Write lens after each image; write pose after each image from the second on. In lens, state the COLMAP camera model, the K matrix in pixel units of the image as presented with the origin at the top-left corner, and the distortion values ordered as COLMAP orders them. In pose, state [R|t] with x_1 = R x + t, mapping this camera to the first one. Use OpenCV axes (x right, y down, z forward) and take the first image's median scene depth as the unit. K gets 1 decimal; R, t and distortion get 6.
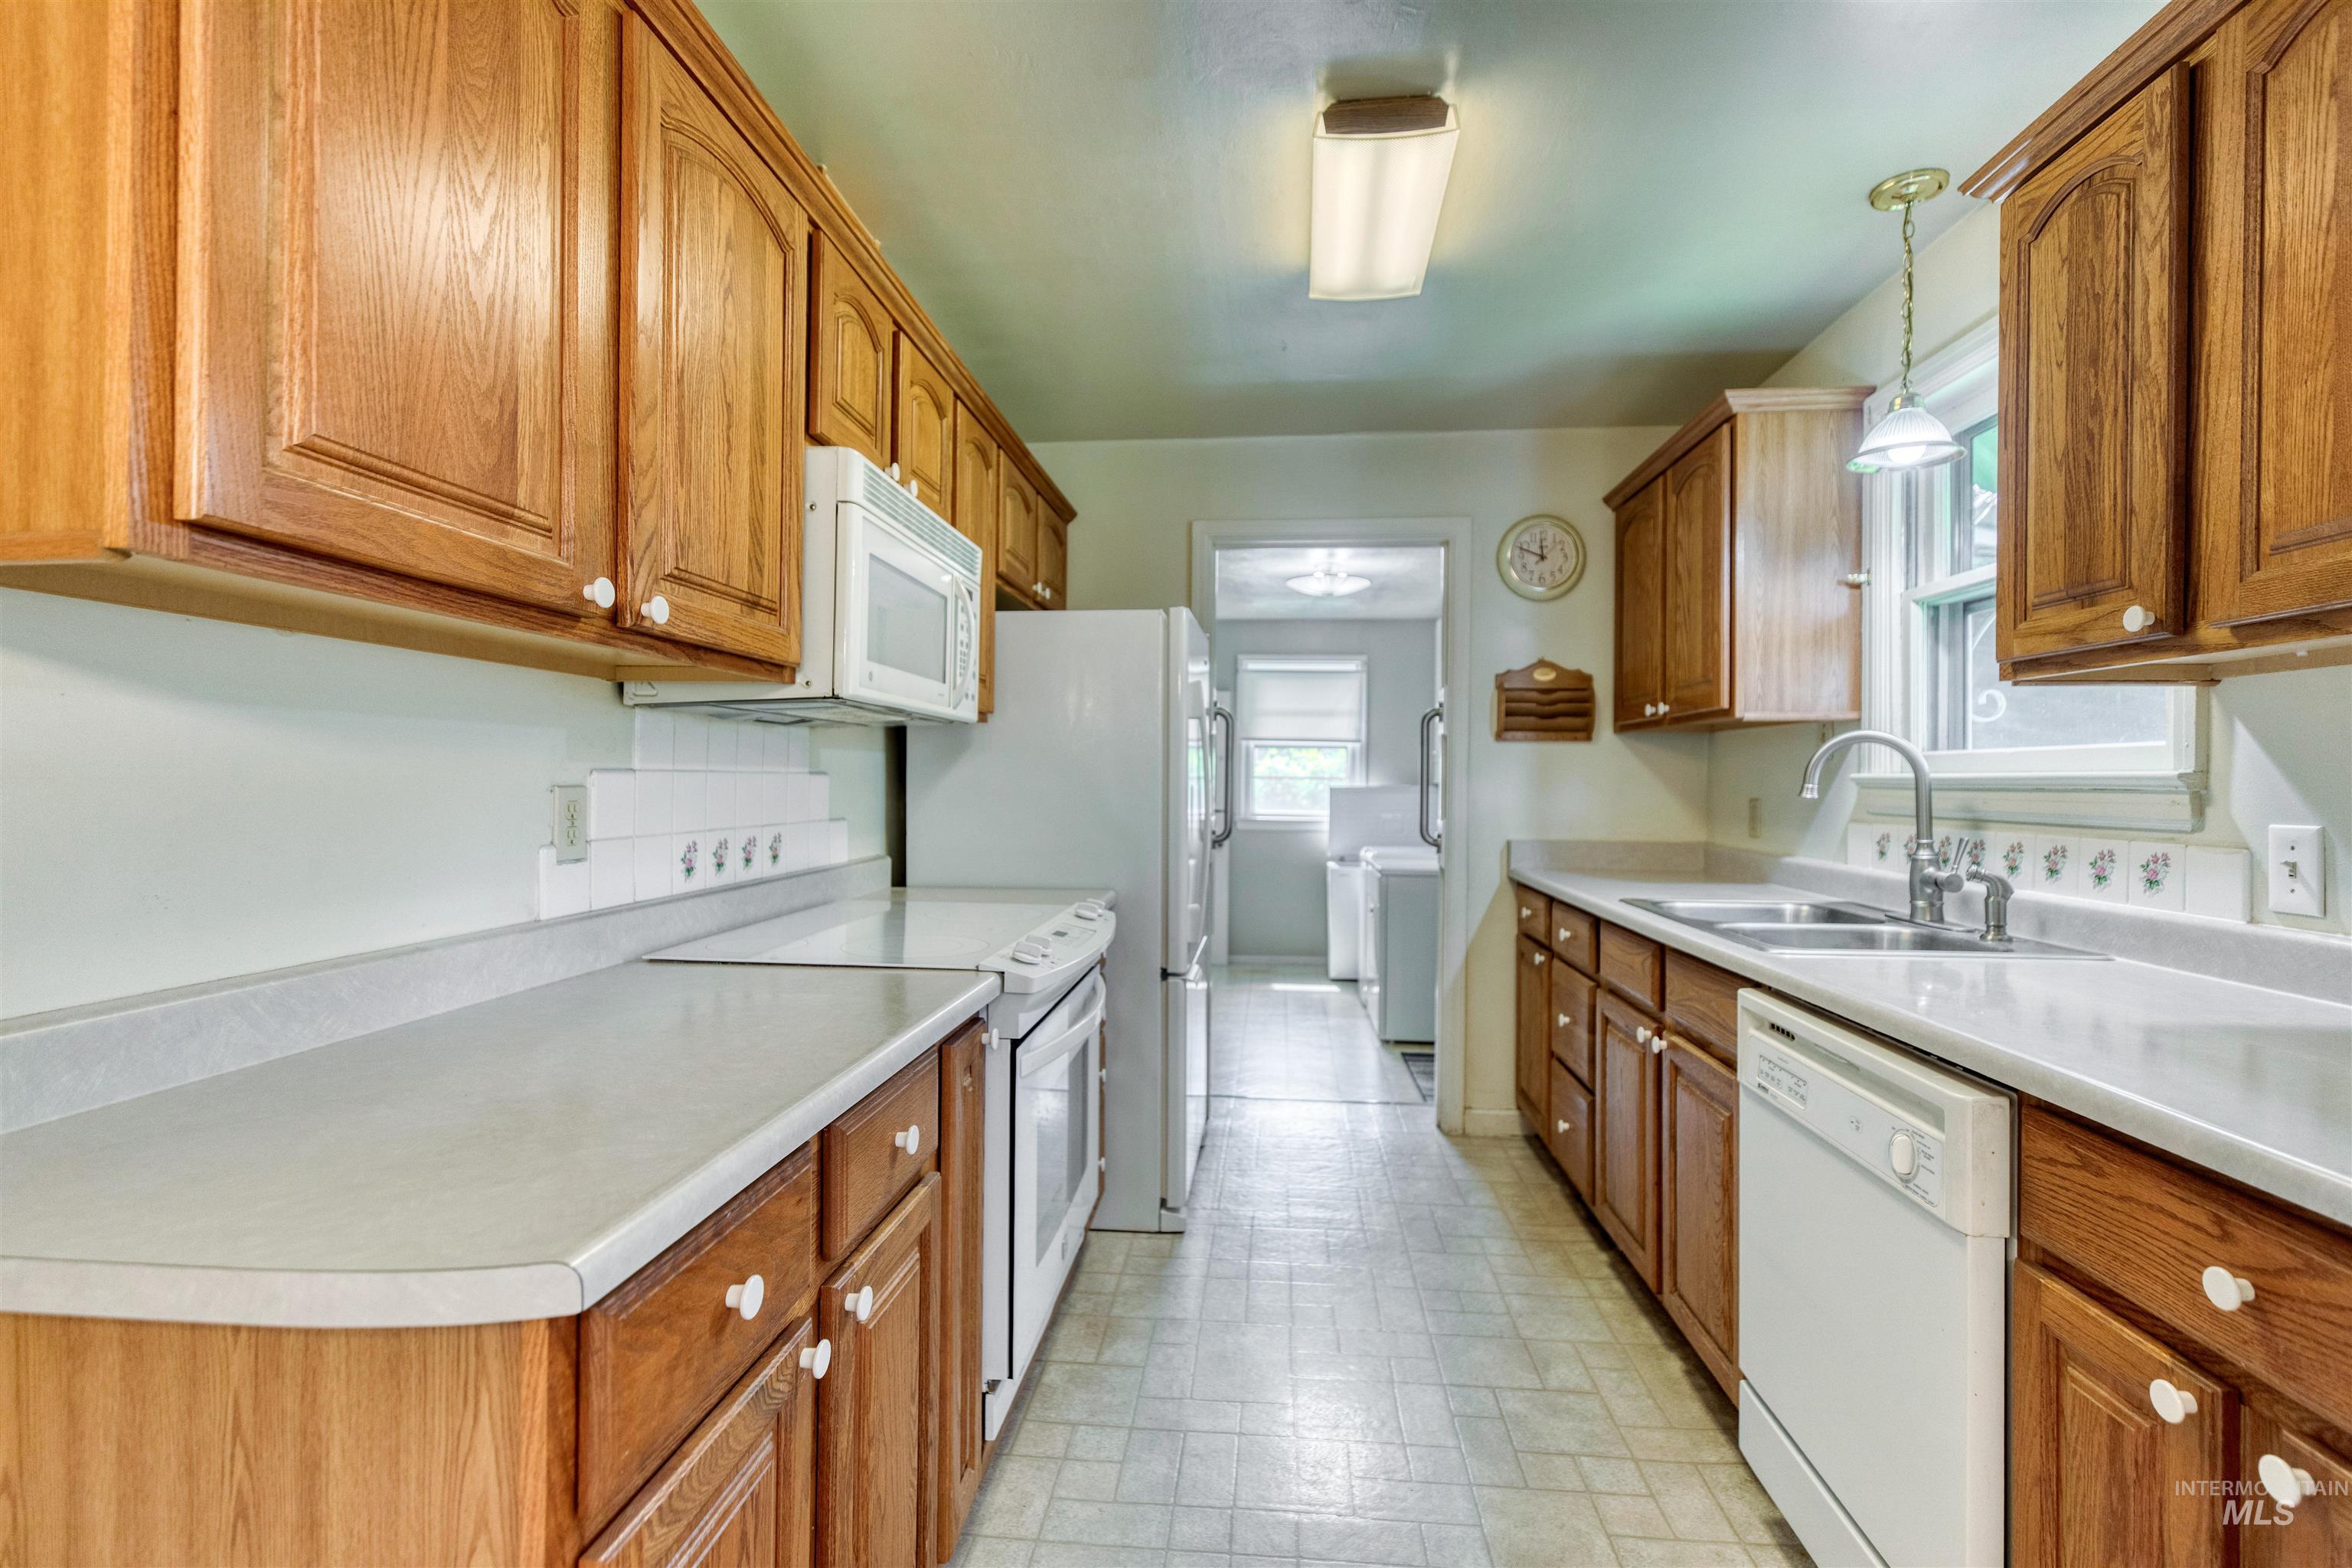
lens RADIAL K [[1076.8, 0, 1179.5], [0, 1076.8, 778.7], [0, 0, 1]] dist [0.006093, -0.000432]
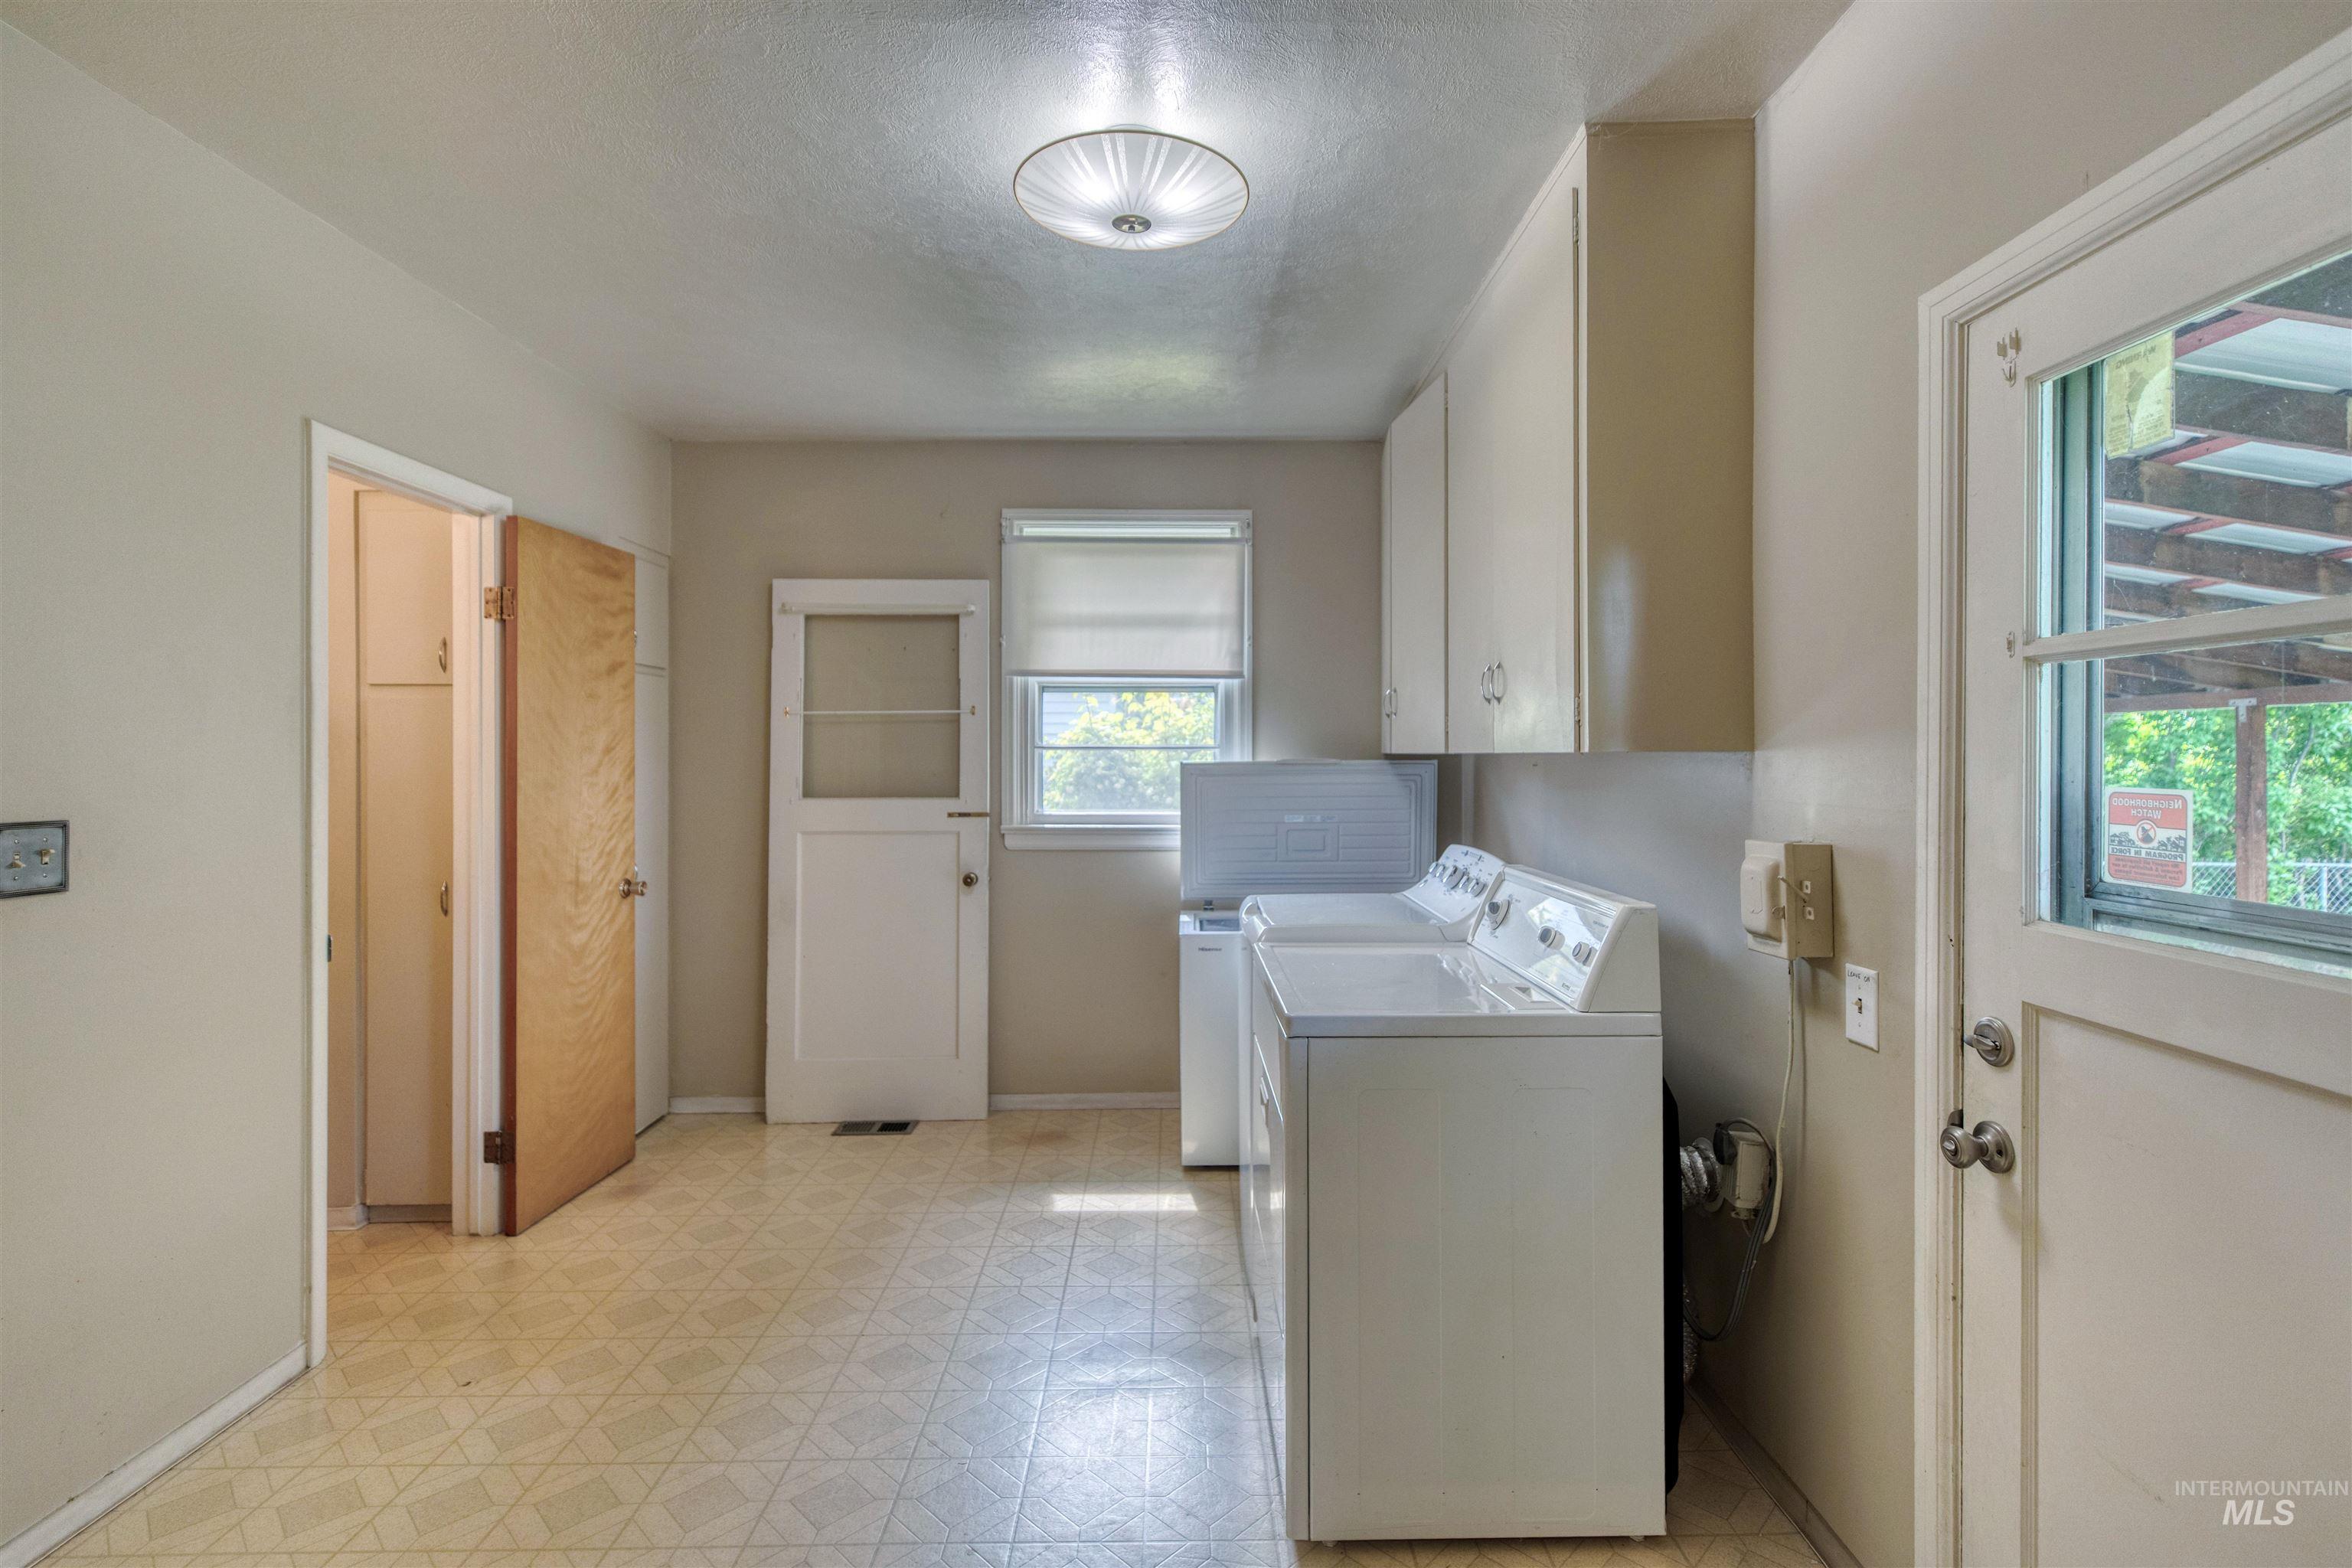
lens RADIAL K [[1076.8, 0, 1188.0], [0, 1076.8, 777.4], [0, 0, 1]] dist [0.006093, -0.000432]
pose [[0.994400, -0.015258, 0.104571, 0.272898], [0.012792, 0.999625, 0.024208, 0.005336], [-0.104902, -0.022735, 0.994223, 1.509394]]
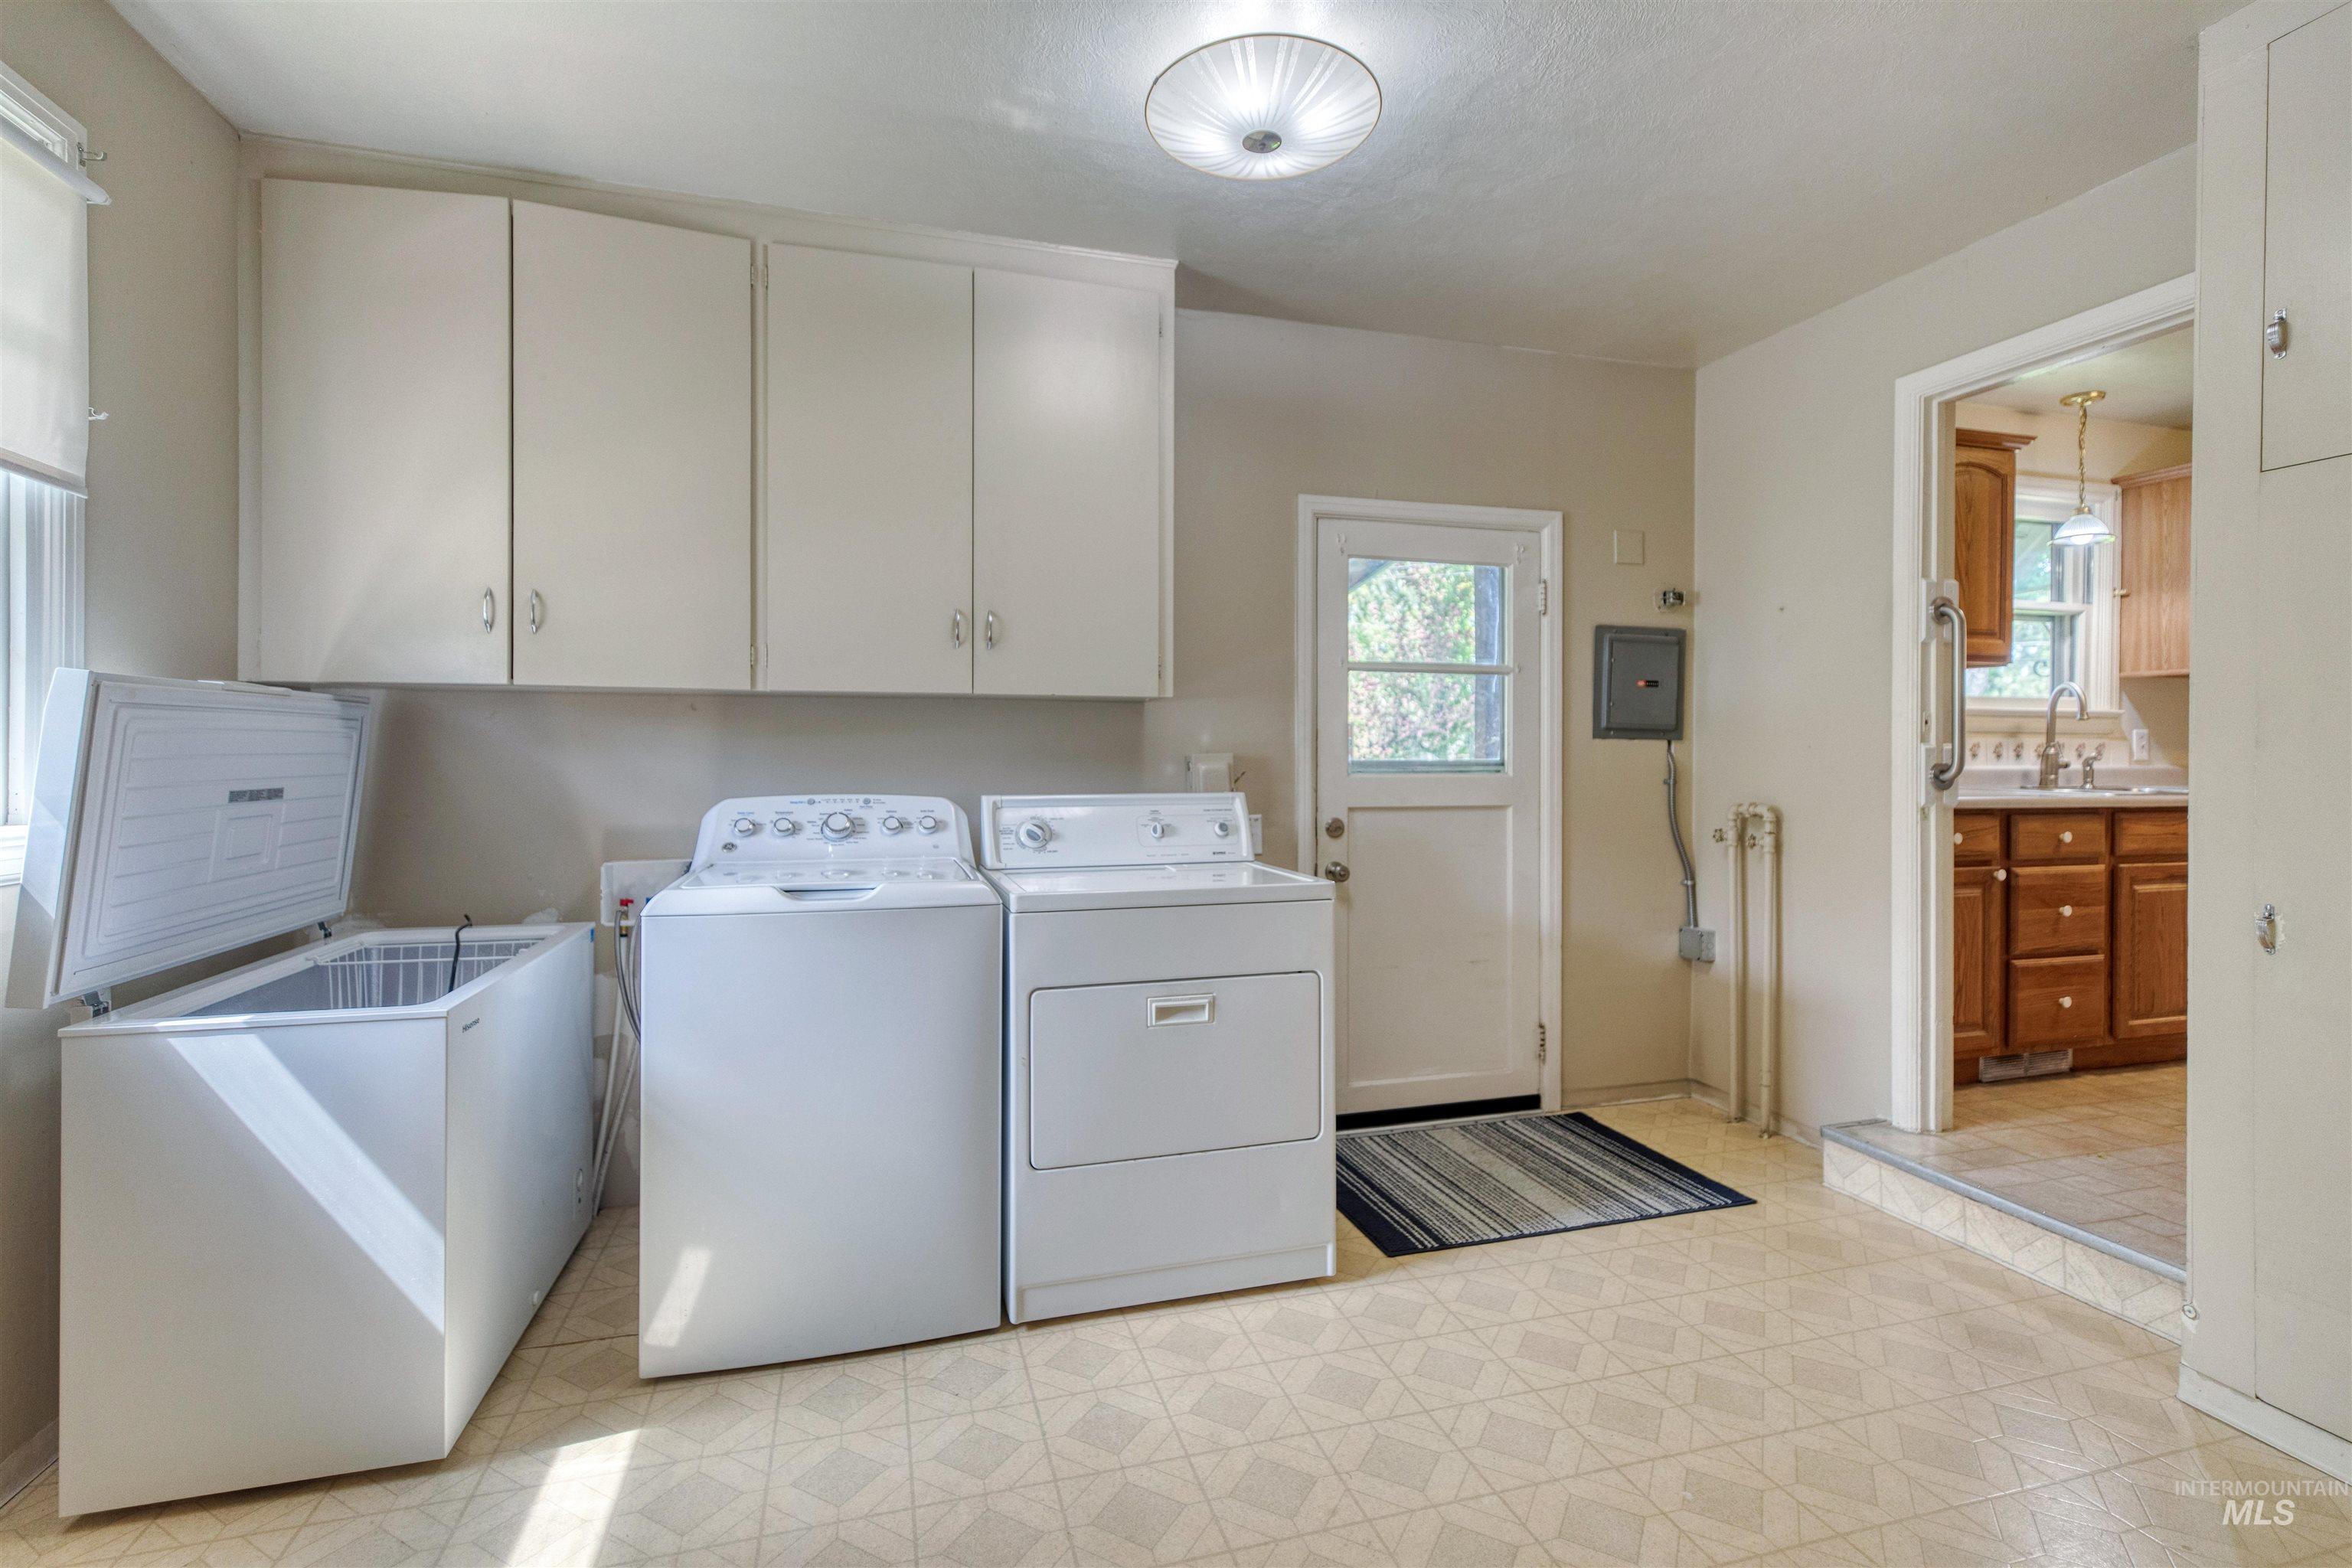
lens RADIAL K [[1076.8, 0, 1181.4], [0, 1076.8, 768.9], [0, 0, 1]] dist [0.006093, -0.000432]
pose [[-0.361603, -0.015035, 0.932211, -0.428951], [-0.004564, 0.999887, 0.014357, 0.071572], [-0.932321, 0.000937, -0.361631, 2.681568]]
